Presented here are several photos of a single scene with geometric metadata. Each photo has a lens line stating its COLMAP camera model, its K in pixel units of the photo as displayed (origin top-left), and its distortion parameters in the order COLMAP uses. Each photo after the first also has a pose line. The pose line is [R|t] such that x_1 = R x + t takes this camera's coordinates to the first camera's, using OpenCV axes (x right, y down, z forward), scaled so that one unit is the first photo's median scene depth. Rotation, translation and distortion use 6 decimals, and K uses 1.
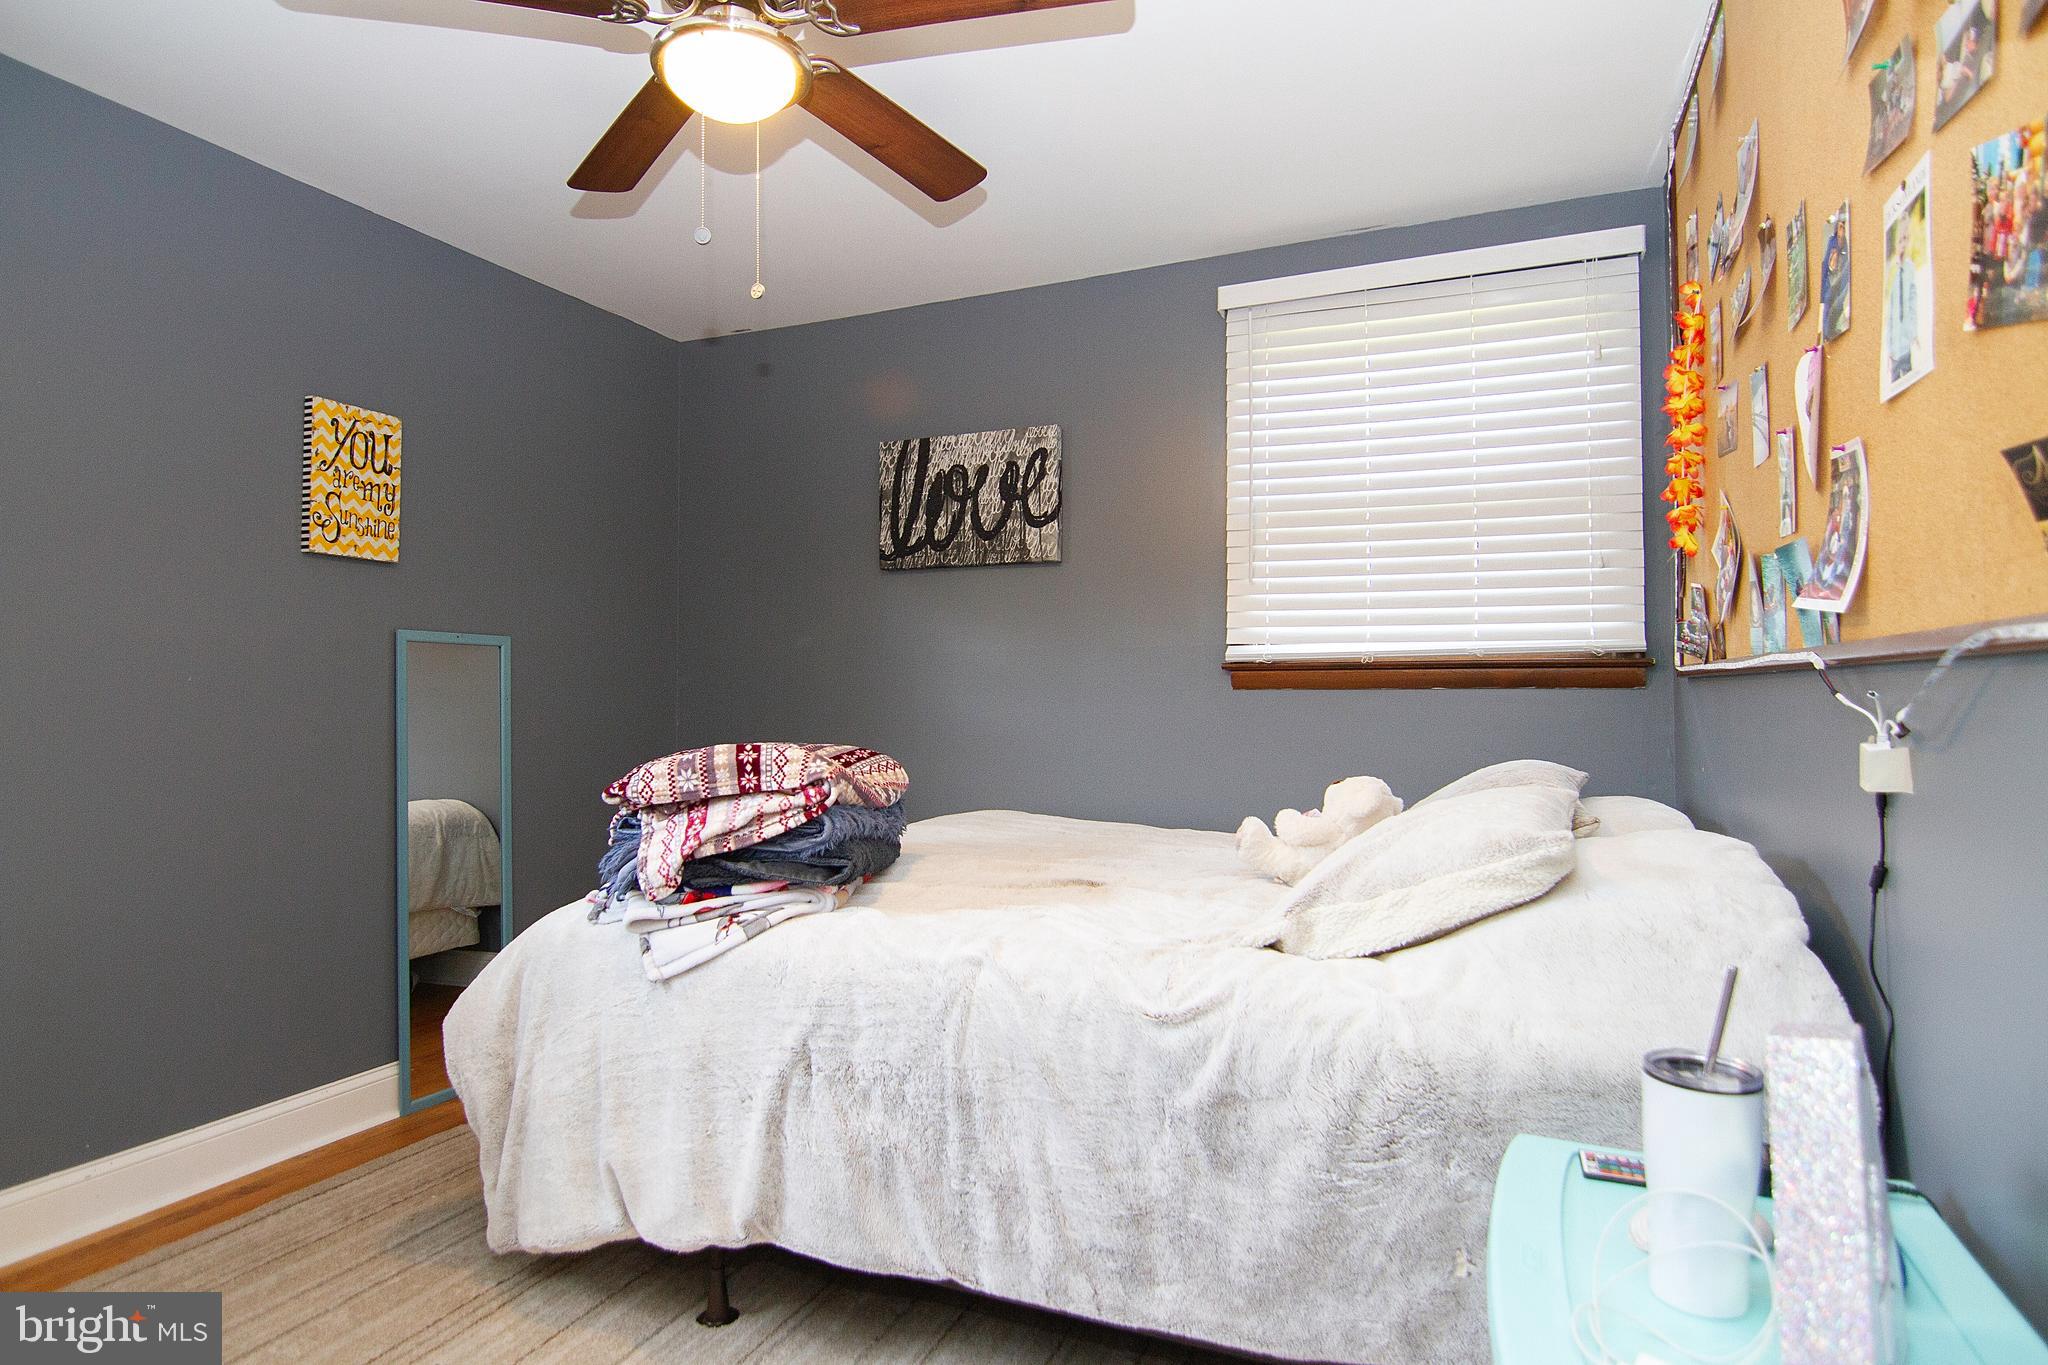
lens RADIAL K [[1153.5, 0, 1018.8], [0, 1153.5, 685.4], [0, 0, 1]] dist [-0.003424, -0.004070]
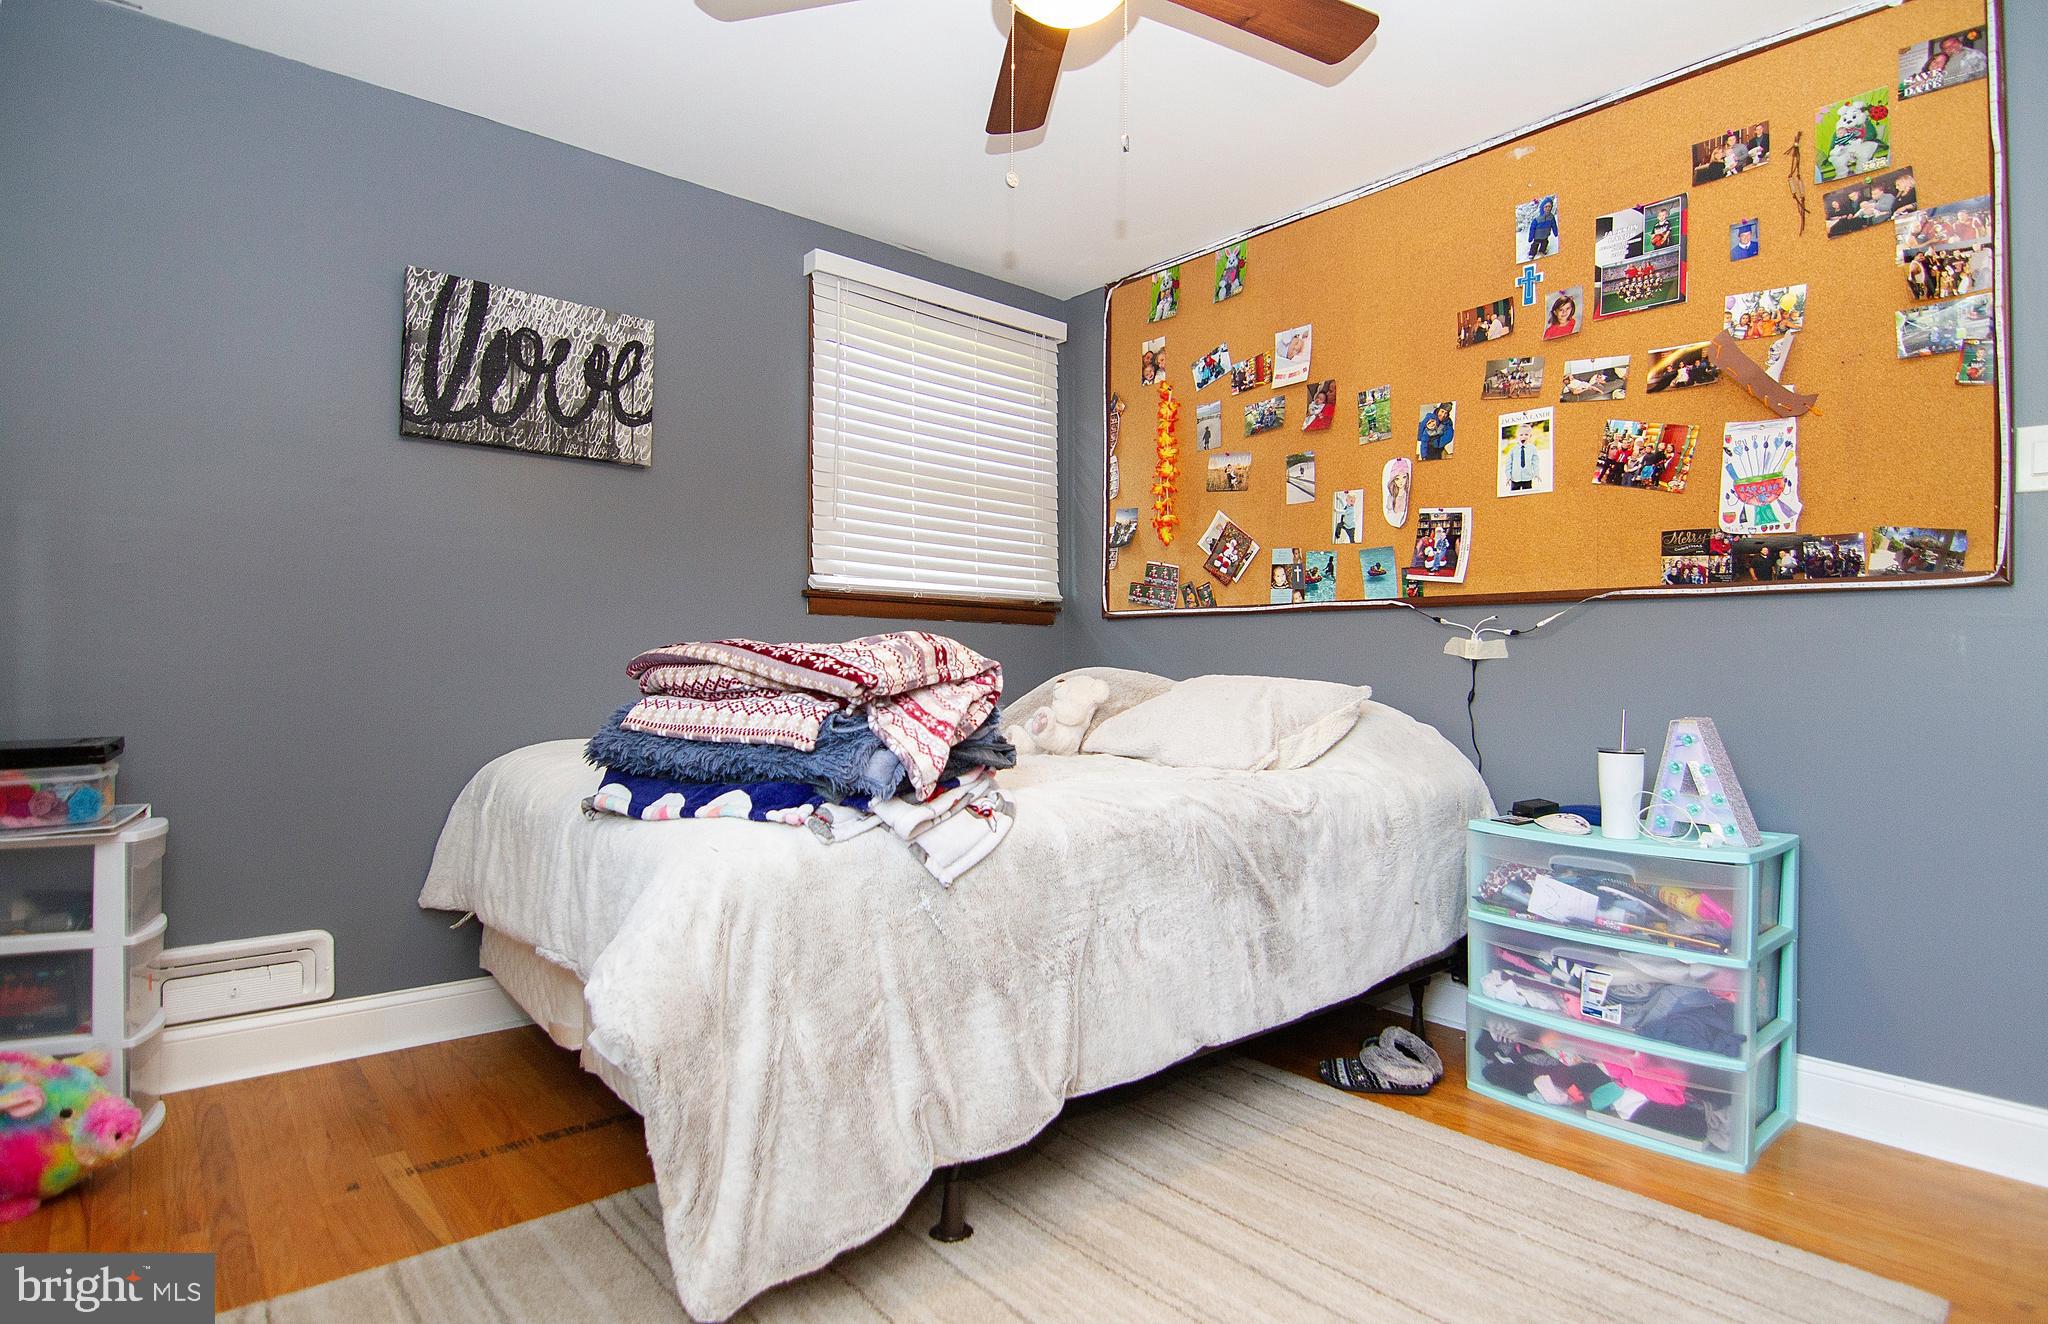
lens RADIAL K [[1104.9, 0, 1019.0], [0, 1104.9, 669.0], [0, 0, 1]] dist [-0.005301, -0.001526]
pose [[0.411075, 0.010684, 0.911539, -0.644582], [-0.019855, 0.999799, -0.002765, 0.051520], [-0.911385, -0.016962, 0.411205, 0.348831]]
